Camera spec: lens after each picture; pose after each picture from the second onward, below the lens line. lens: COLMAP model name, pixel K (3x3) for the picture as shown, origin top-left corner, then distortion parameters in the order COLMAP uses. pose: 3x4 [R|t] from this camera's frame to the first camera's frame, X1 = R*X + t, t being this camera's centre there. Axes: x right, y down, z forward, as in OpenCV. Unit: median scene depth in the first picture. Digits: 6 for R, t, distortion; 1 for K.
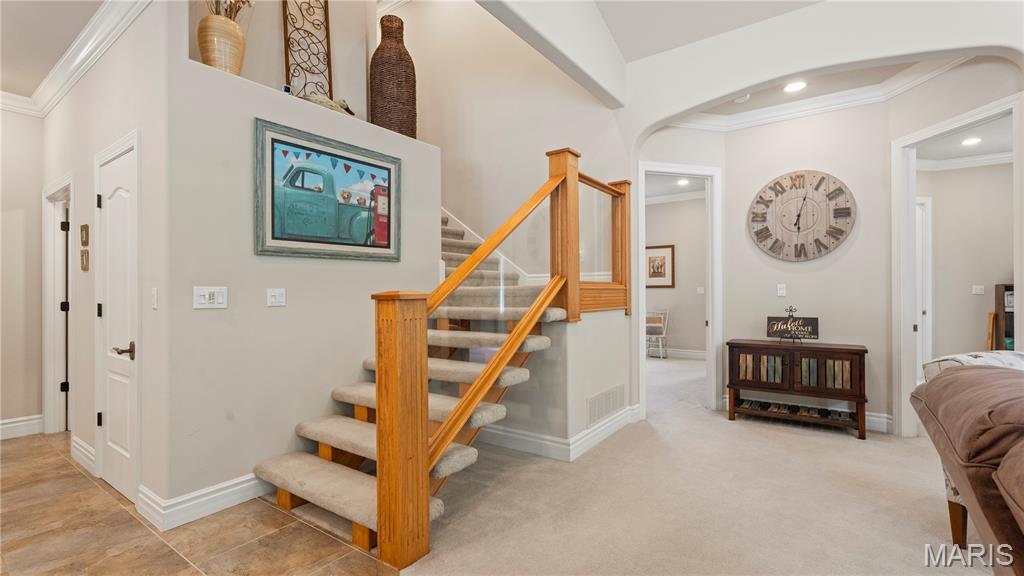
lens RADIAL K [[456.3, 0, 513.5], [0, 456.3, 289.0], [0, 0, 1]] dist [0.006286, -0.000019]
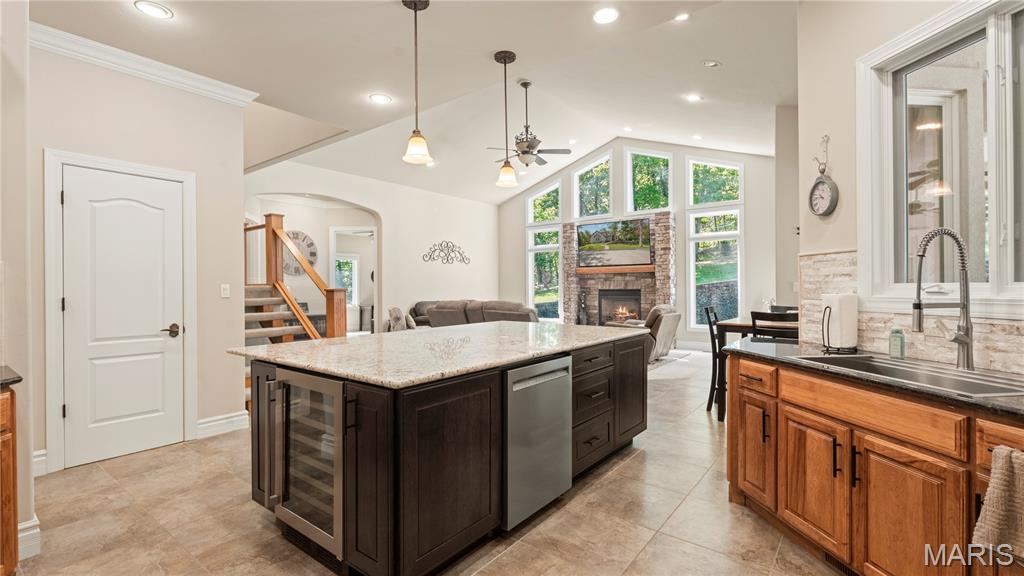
lens RADIAL K [[456.3, 0, 511.1], [0, 456.3, 281.0], [0, 0, 1]] dist [0.006286, -0.000019]
pose [[0.046796, 0.007302, 0.998878, -1.637986], [0.008070, 0.999938, -0.007688, -0.015995], [-0.998872, 0.008421, 0.046734, -0.051751]]
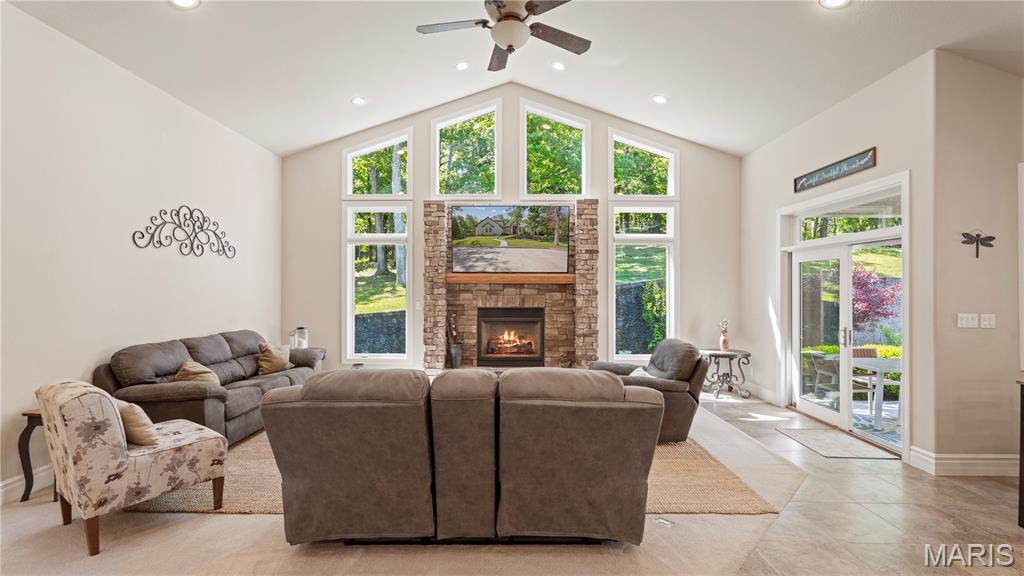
lens RADIAL K [[456.3, 0, 507.9], [0, 456.3, 285.8], [0, 0, 1]] dist [0.006286, -0.000019]
pose [[-0.578872, 0.003651, 0.815410, -0.346962], [-0.002016, 0.999981, -0.005909, -0.059756], [-0.815416, -0.005065, -0.578853, 0.517683]]
